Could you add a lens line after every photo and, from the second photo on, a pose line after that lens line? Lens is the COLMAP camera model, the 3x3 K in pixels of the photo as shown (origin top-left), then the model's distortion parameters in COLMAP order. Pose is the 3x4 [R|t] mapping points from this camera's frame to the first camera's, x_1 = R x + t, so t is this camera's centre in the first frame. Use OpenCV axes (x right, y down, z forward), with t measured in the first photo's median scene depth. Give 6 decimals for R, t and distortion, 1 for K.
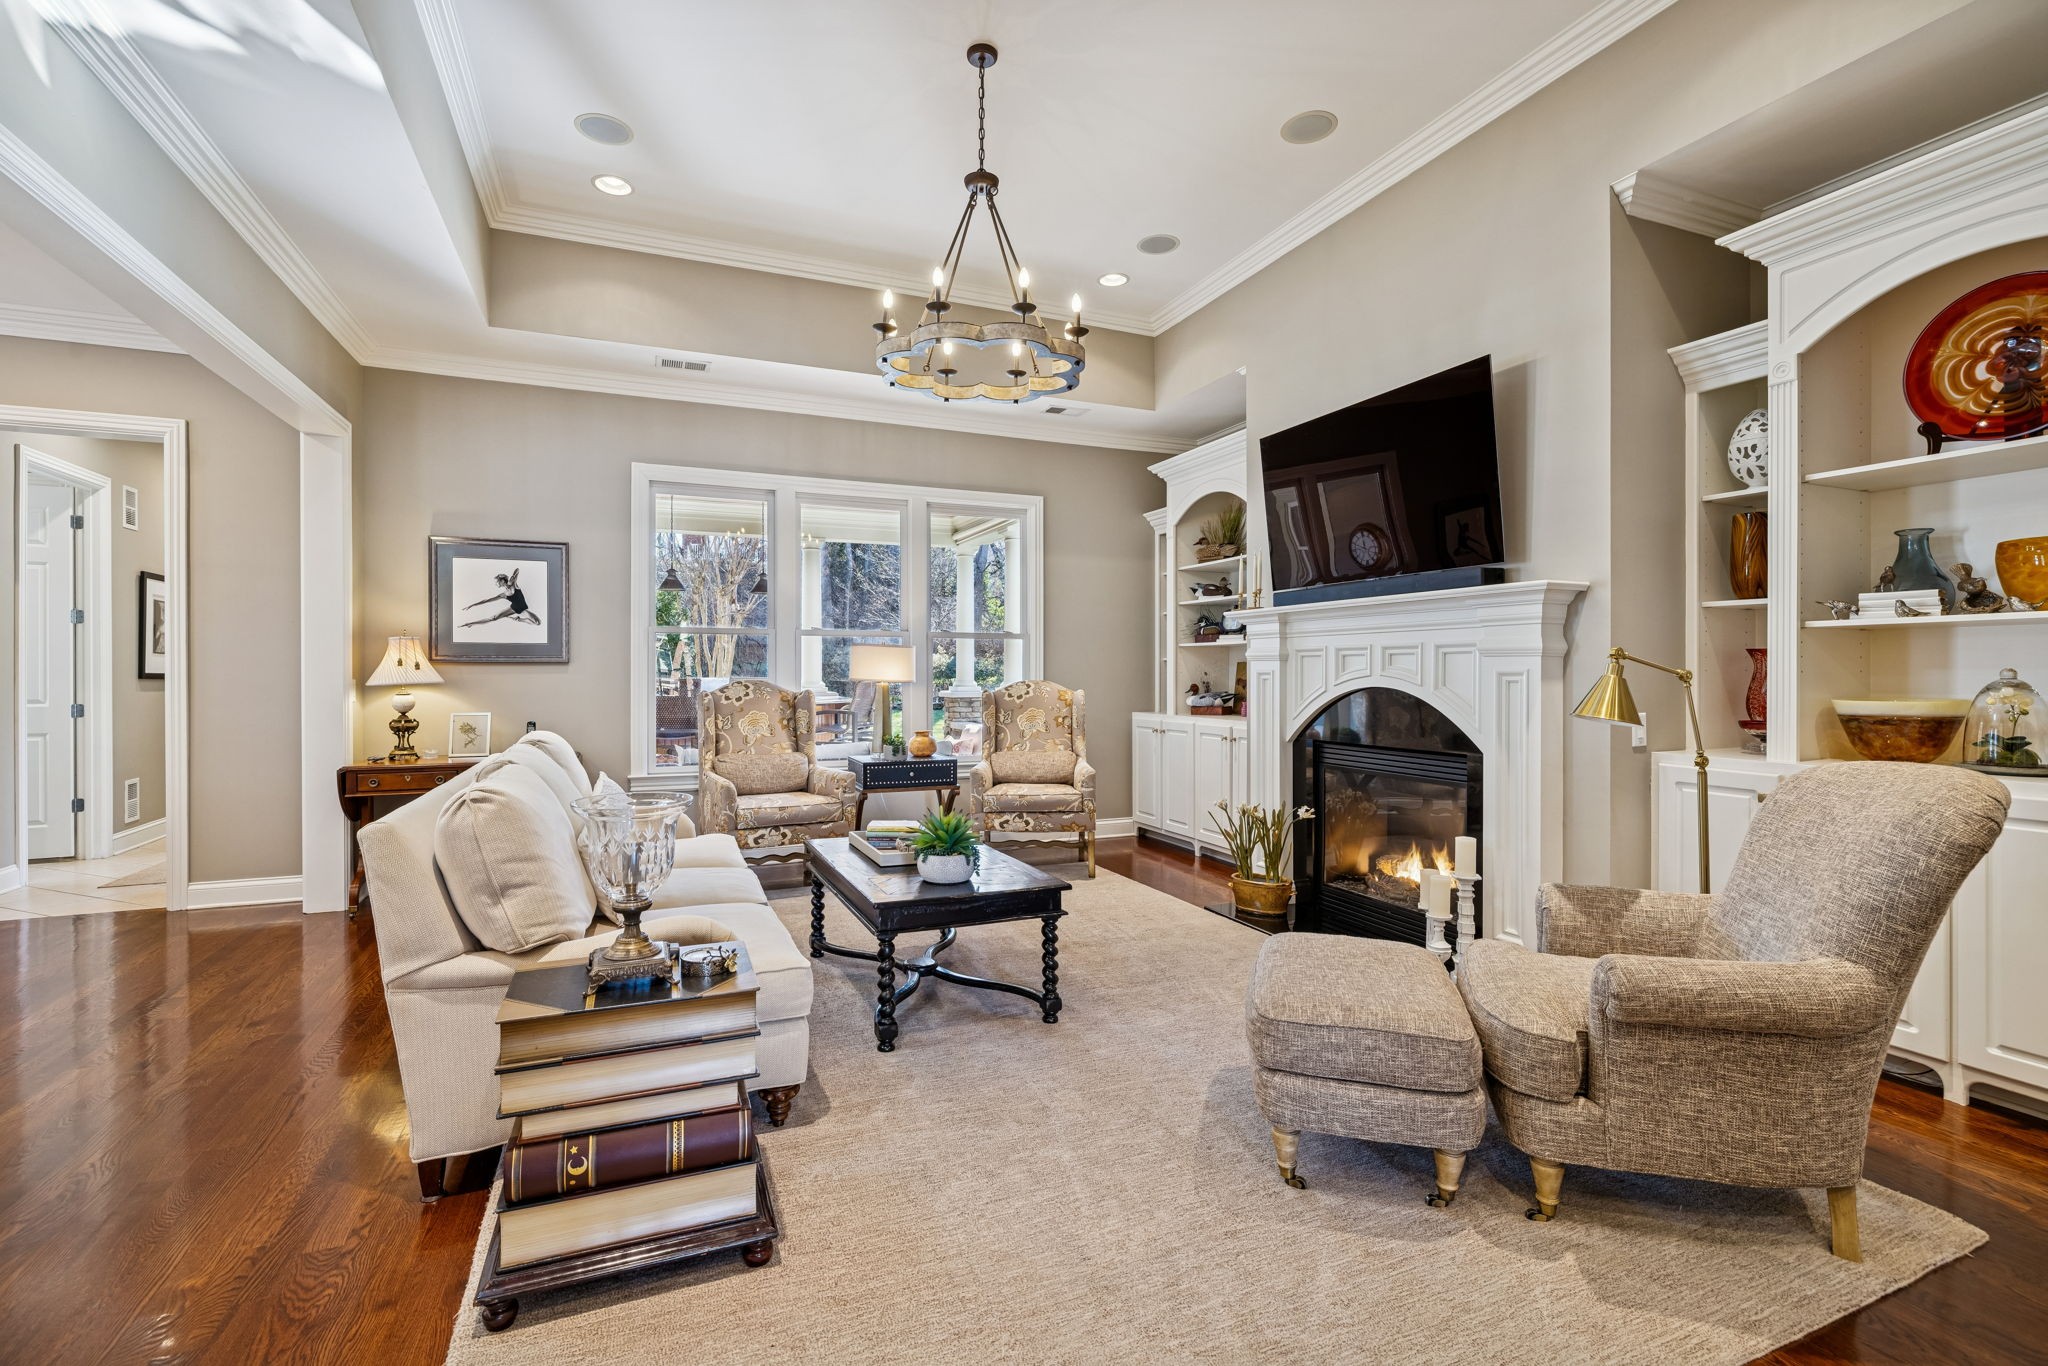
lens RADIAL K [[916.7, 0, 1018.0], [0, 916.7, 668.6], [0, 0, 1]] dist [-0.002046, -0.000104]
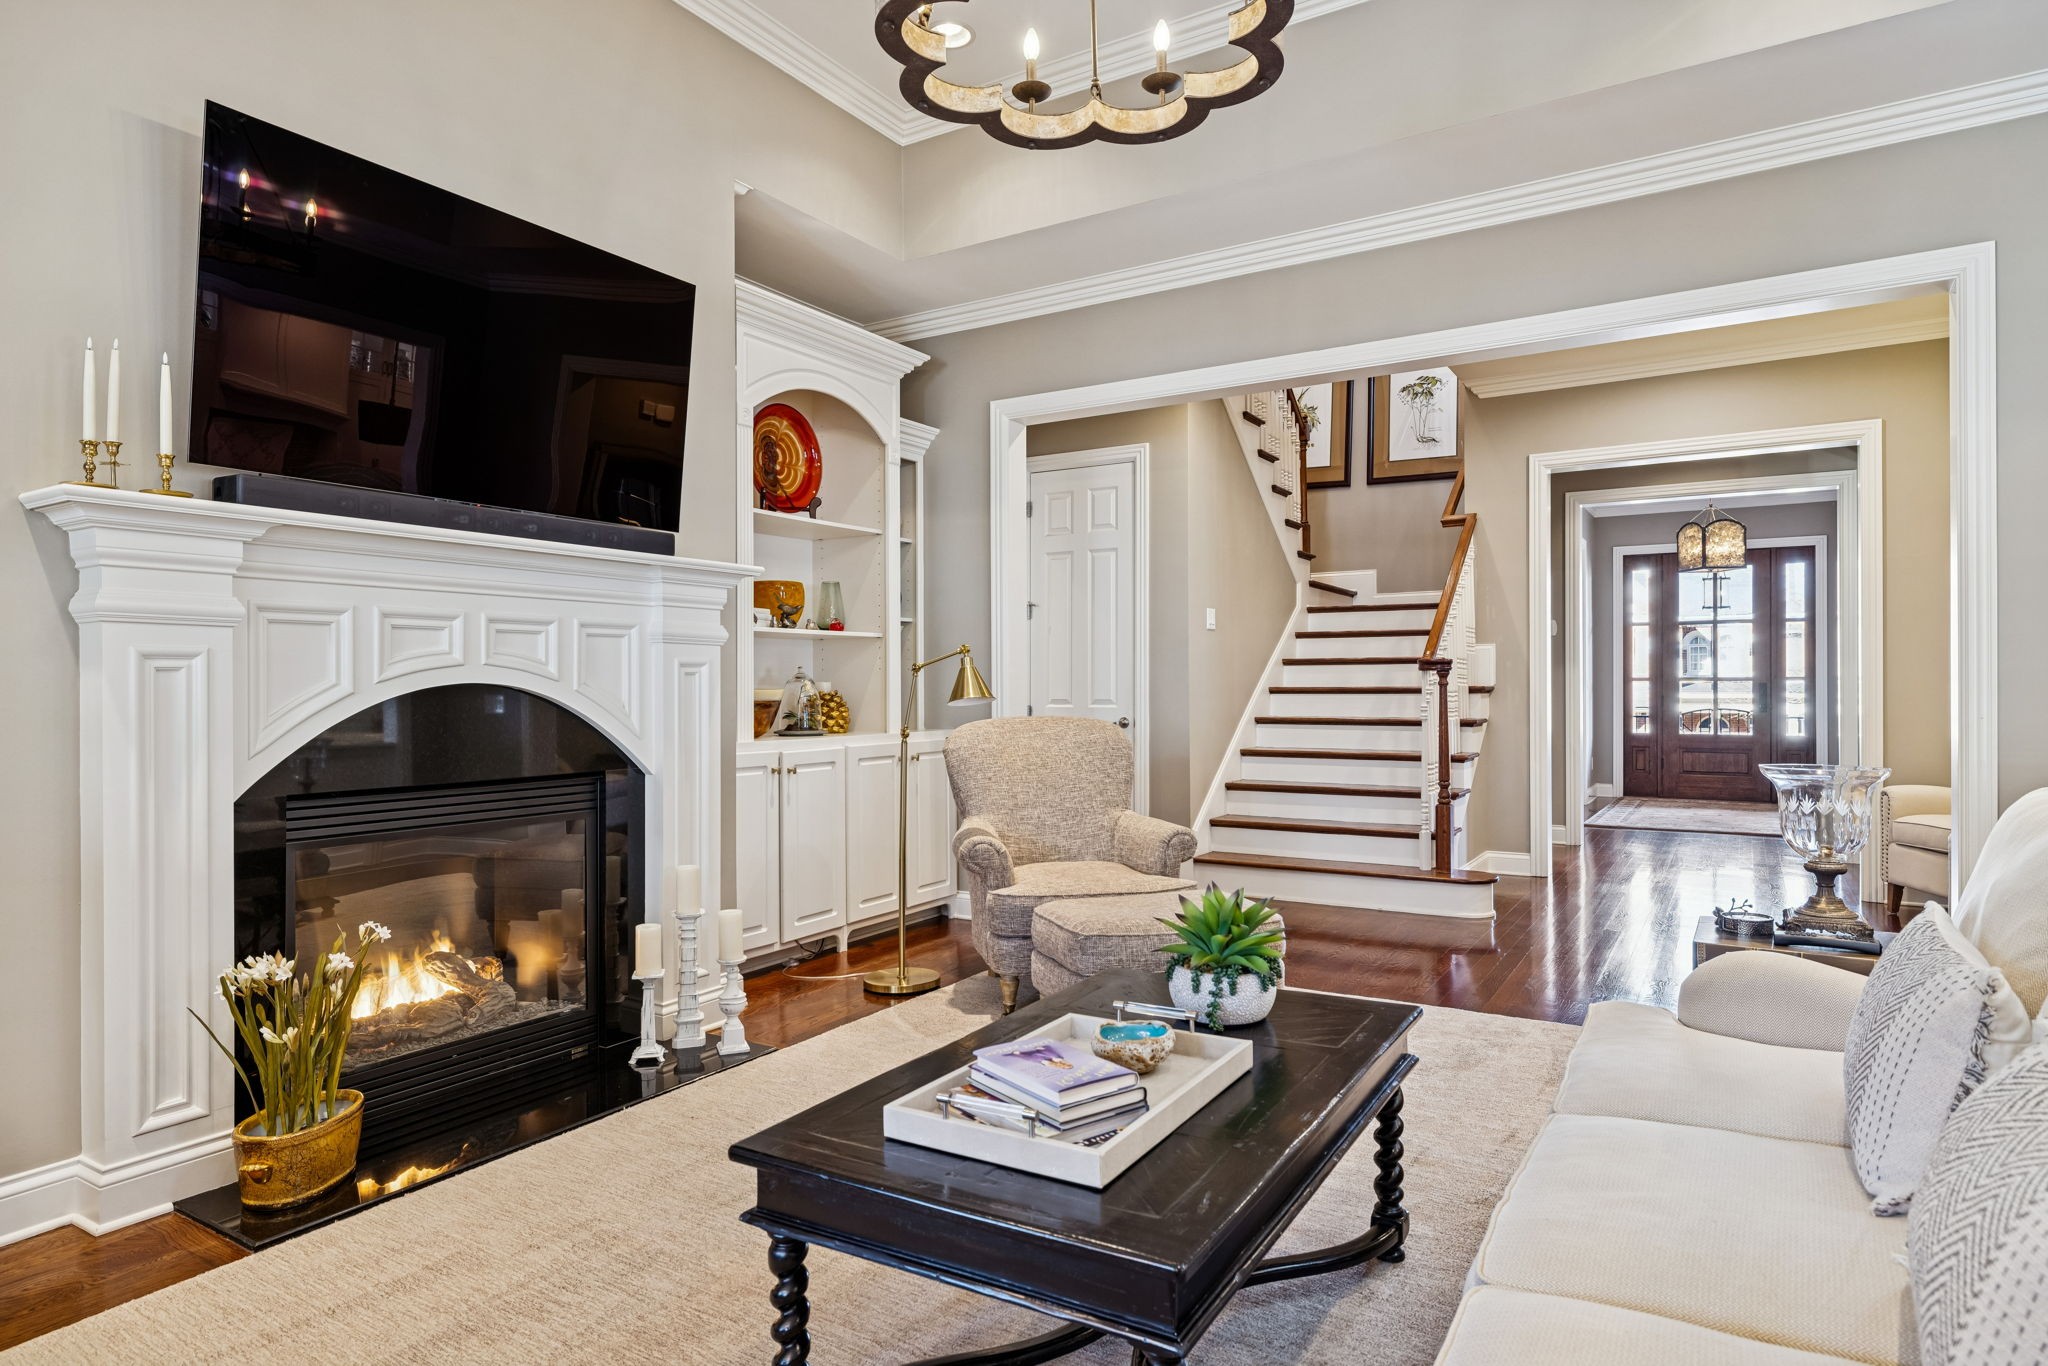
lens RADIAL K [[1164.2, 0, 1027.7], [0, 1164.2, 689.4], [0, 0, 1]] dist [0.004888, 0.000101]
pose [[-0.581492, 0.002515, 0.813548, -0.384201], [0.002460, 0.999996, -0.001333, 0.022084], [-0.813549, 0.001226, -0.581496, 0.987311]]
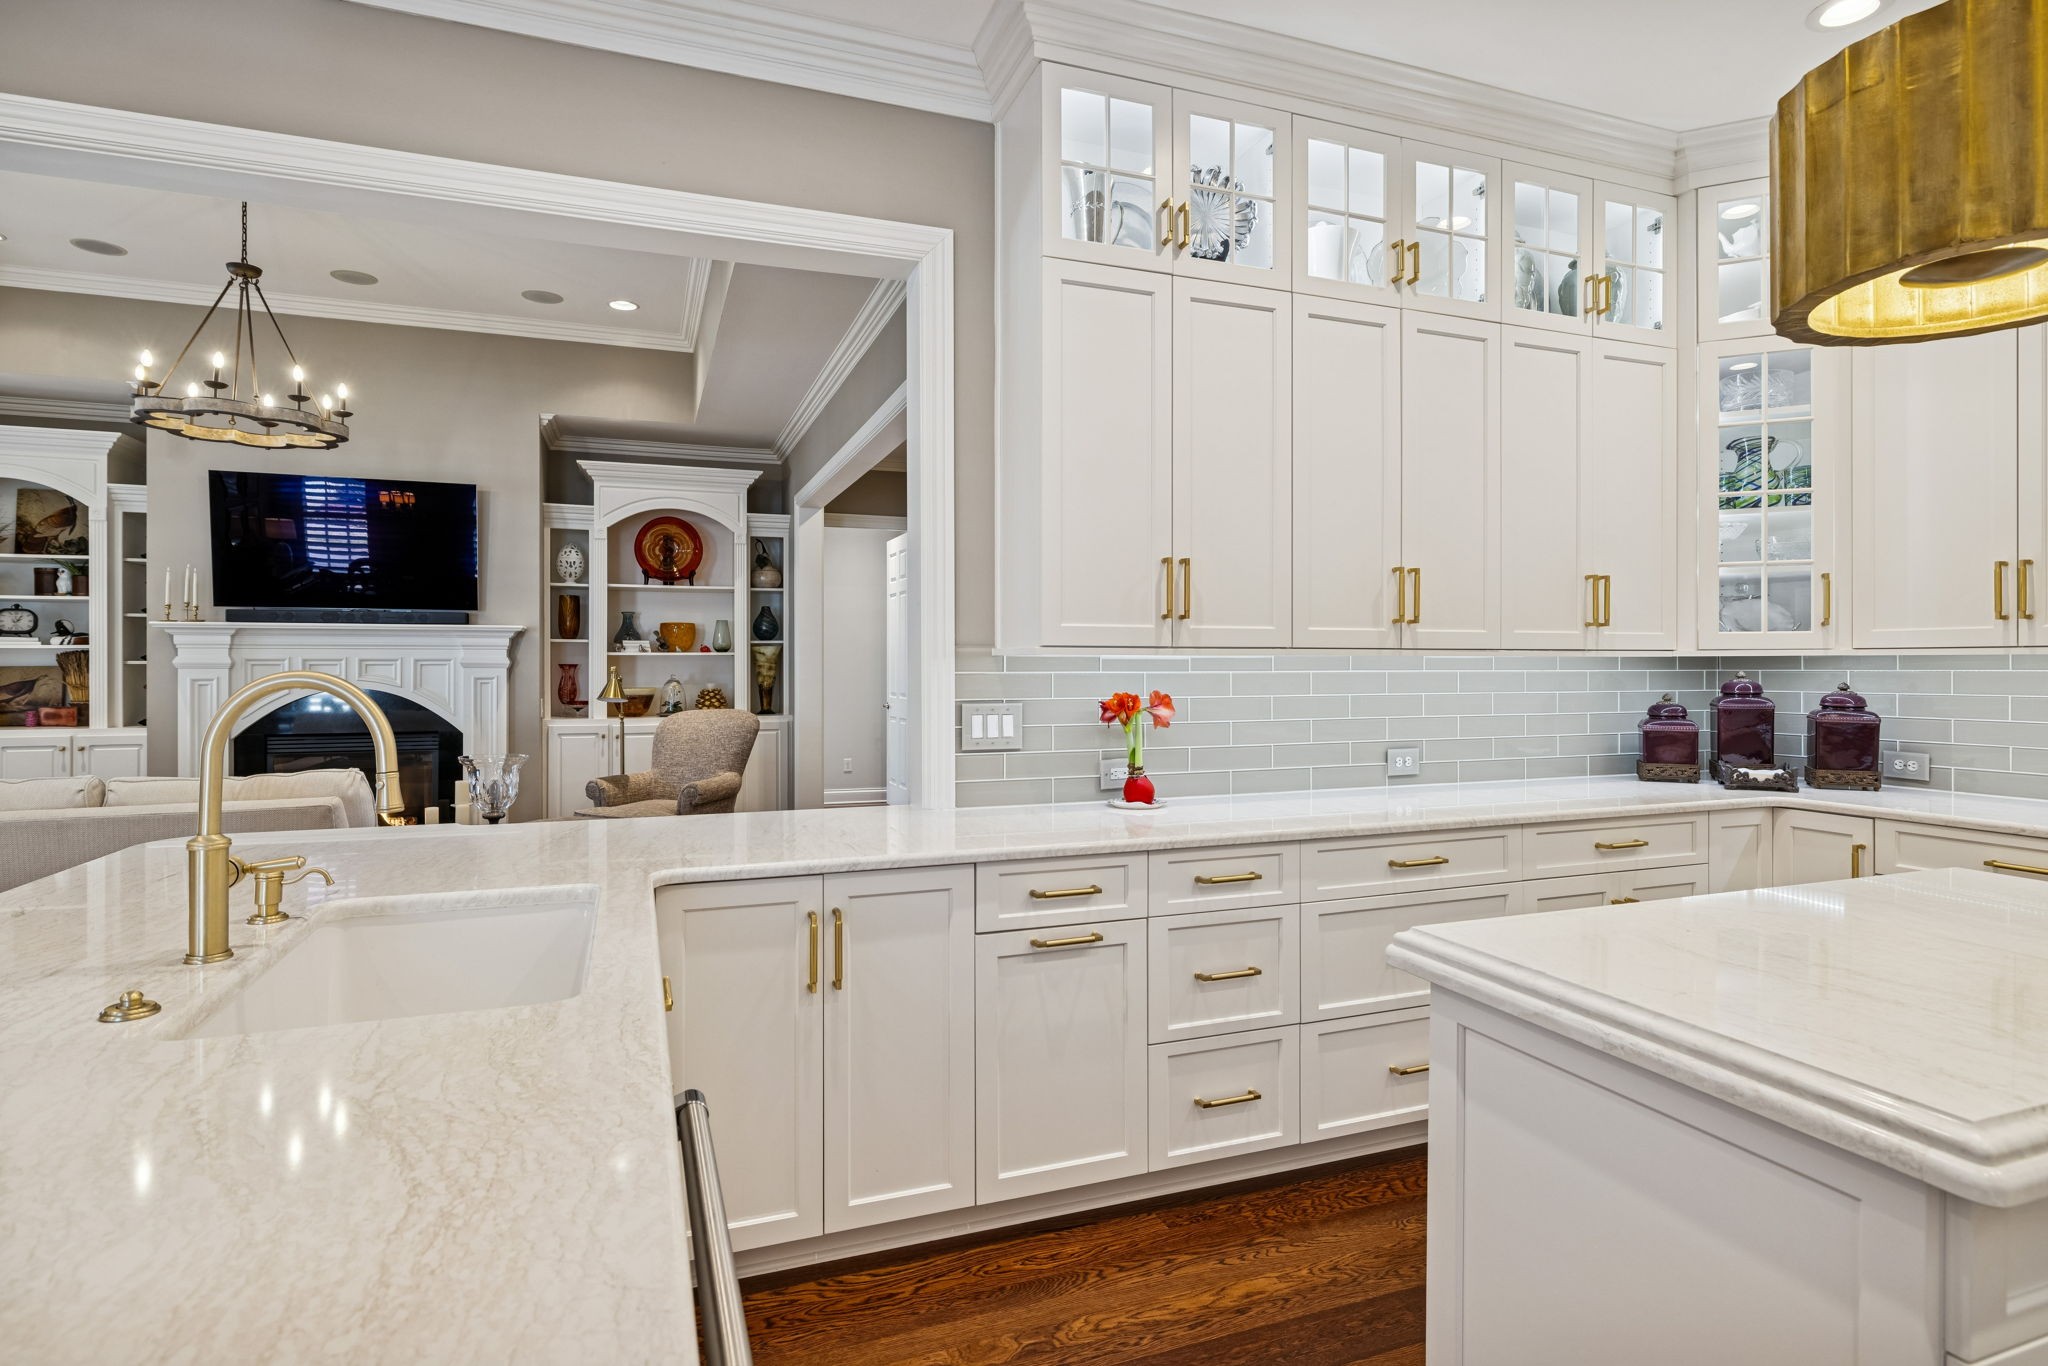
lens RADIAL K [[1033.1, 0, 1021.3], [0, 1033.1, 665.3], [0, 0, 1]] dist [-0.004393, 0.000555]
pose [[0.039813, 0.001587, 0.999206, -0.930247], [-0.002230, 0.999996, -0.001499, -0.012804], [-0.999205, -0.002169, 0.039817, -0.036907]]
